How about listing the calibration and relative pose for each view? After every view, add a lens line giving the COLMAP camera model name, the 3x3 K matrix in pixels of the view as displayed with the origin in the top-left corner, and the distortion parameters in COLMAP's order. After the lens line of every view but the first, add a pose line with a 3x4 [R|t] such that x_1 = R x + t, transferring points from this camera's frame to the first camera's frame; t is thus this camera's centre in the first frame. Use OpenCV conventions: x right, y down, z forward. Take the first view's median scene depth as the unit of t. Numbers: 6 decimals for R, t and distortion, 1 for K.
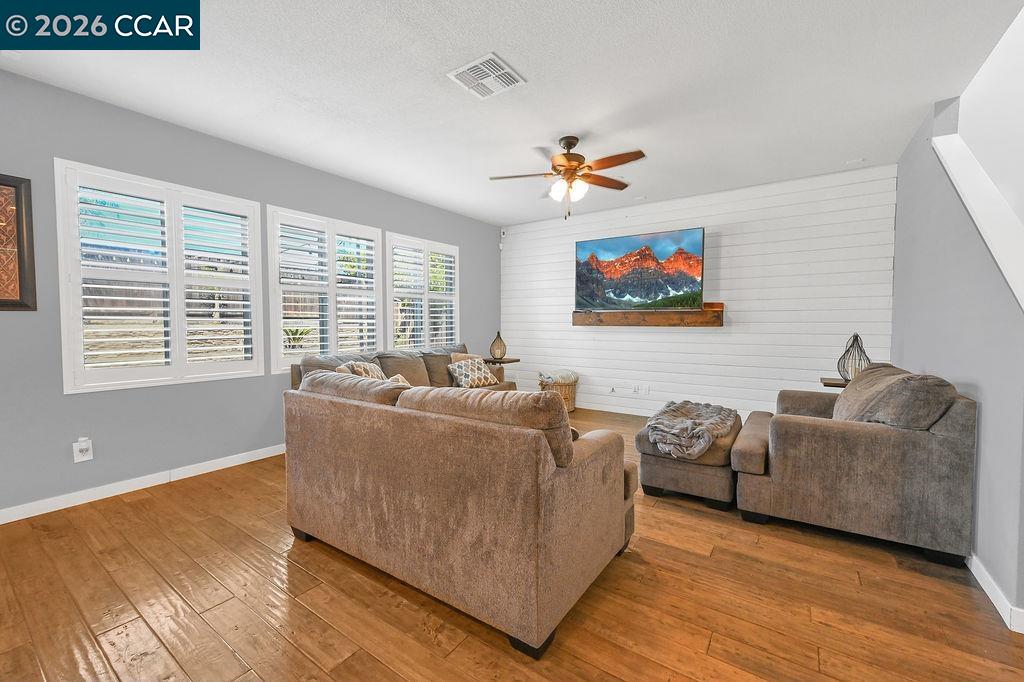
lens RADIAL K [[419.0, 0, 502.7], [0, 419.0, 341.7], [0, 0, 1]] dist [-0.003120, 0.000427]
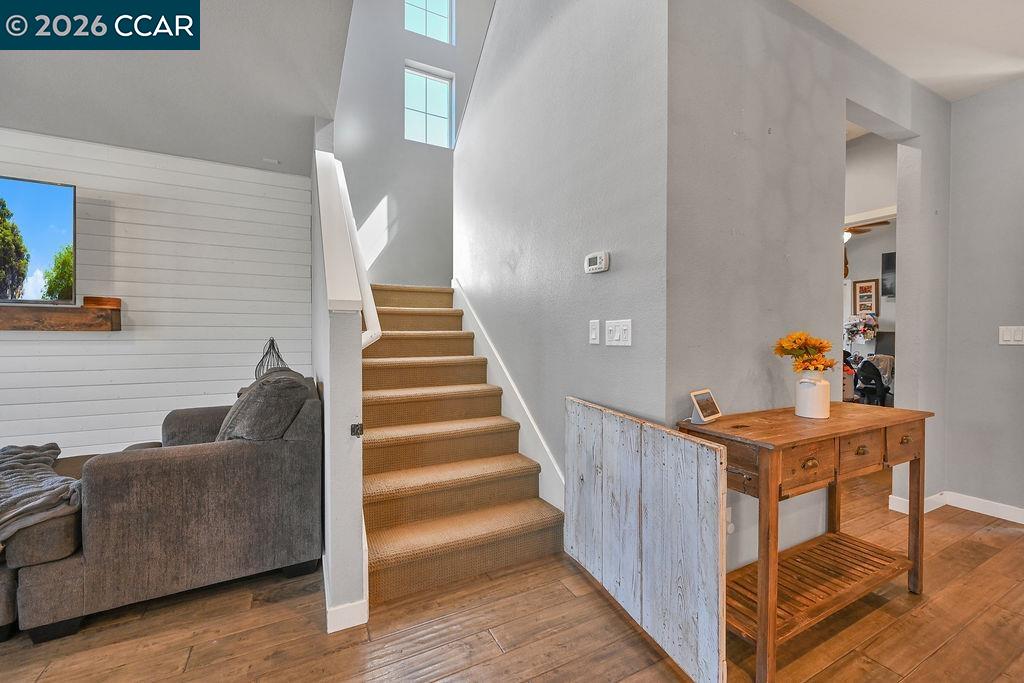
lens RADIAL K [[419.0, 0, 528.2], [0, 419.0, 338.4], [0, 0, 1]] dist [-0.003120, 0.000427]
pose [[0.439880, -0.007720, 0.898023, 0.381090], [0.037203, 0.999261, -0.009632, 0.019787], [-0.897286, 0.037646, 0.439842, 0.086501]]
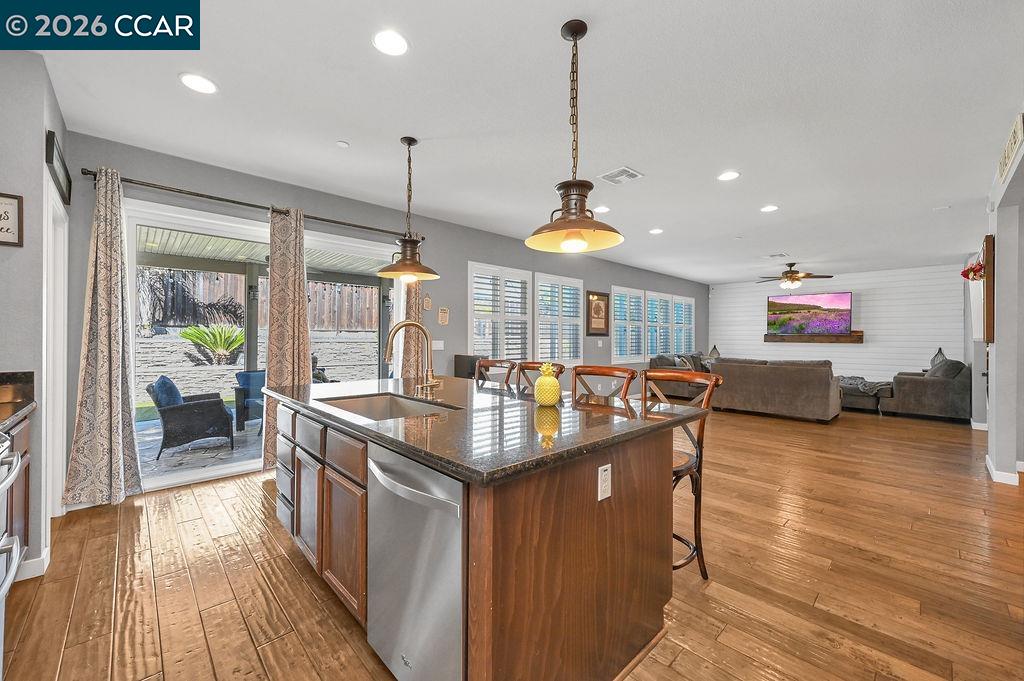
lens RADIAL K [[403.0, 0, 506.8], [0, 403.0, 338.3], [0, 0, 1]] dist [0.001522, -0.000169]
pose [[0.980726, 0.004550, -0.195335, -1.415166], [-0.012864, 0.999063, -0.041316, 0.075338], [0.194964, 0.043032, 0.979866, -2.232398]]
